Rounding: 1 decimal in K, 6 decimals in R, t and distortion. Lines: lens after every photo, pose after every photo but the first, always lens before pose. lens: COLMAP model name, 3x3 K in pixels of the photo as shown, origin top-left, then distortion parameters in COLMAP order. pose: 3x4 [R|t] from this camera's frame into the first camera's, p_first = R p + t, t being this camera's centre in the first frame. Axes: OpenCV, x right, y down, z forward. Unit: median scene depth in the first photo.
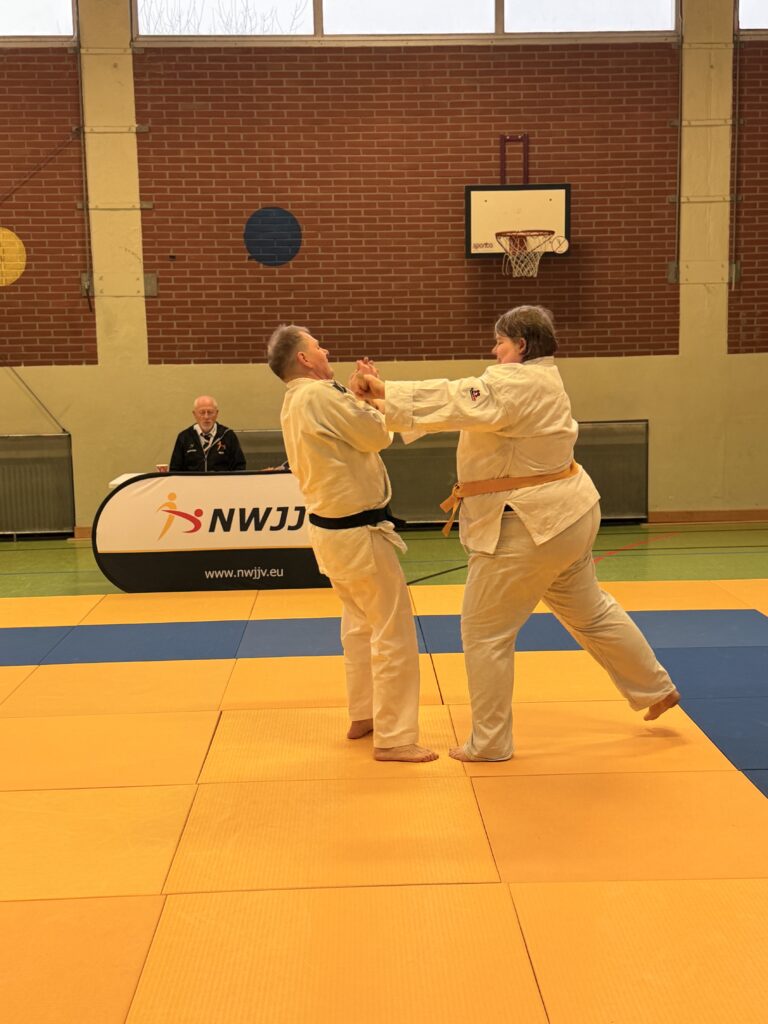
lens RADIAL K [[1349.8, 0, 375.3], [0, 1349.8, 529.8], [0, 0, 1]] dist [0.101939, 0.000000]
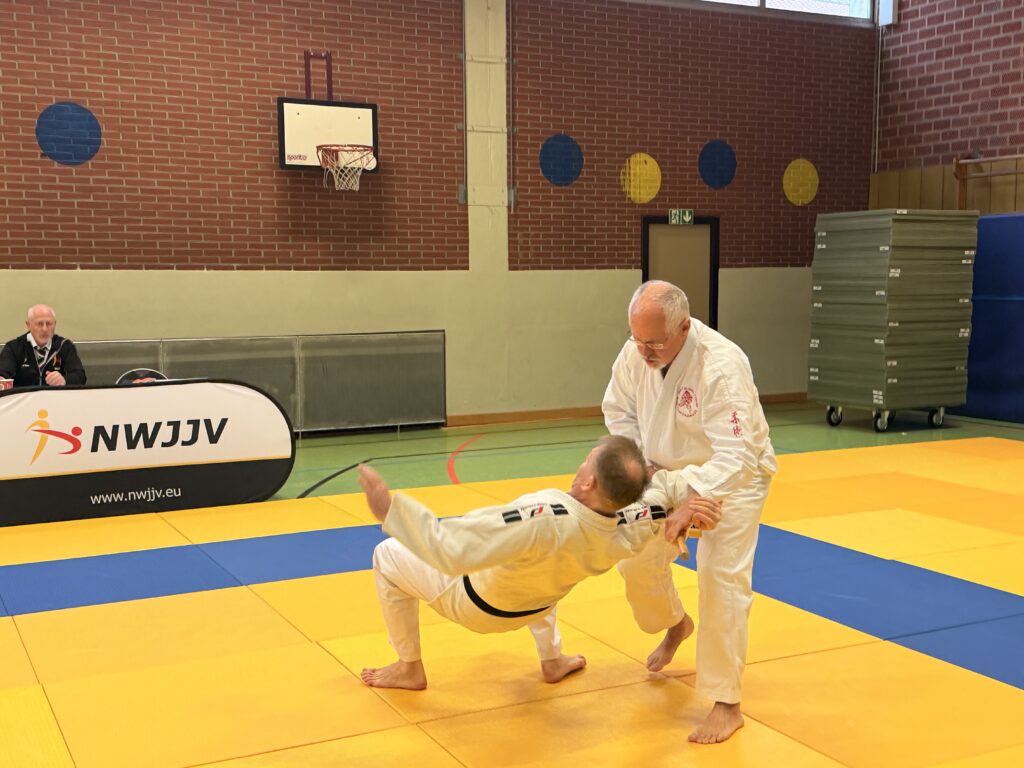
lens RADIAL K [[1243.7, 0, 512.5], [0, 1243.7, 393.6], [0, 0, 1]] dist [0.110642, 0.000000]
pose [[0.904304, -0.027219, 0.426020, -0.173939], [0.043784, 0.998616, -0.029136, -0.000379], [-0.424637, 0.045000, 0.904245, 0.097563]]
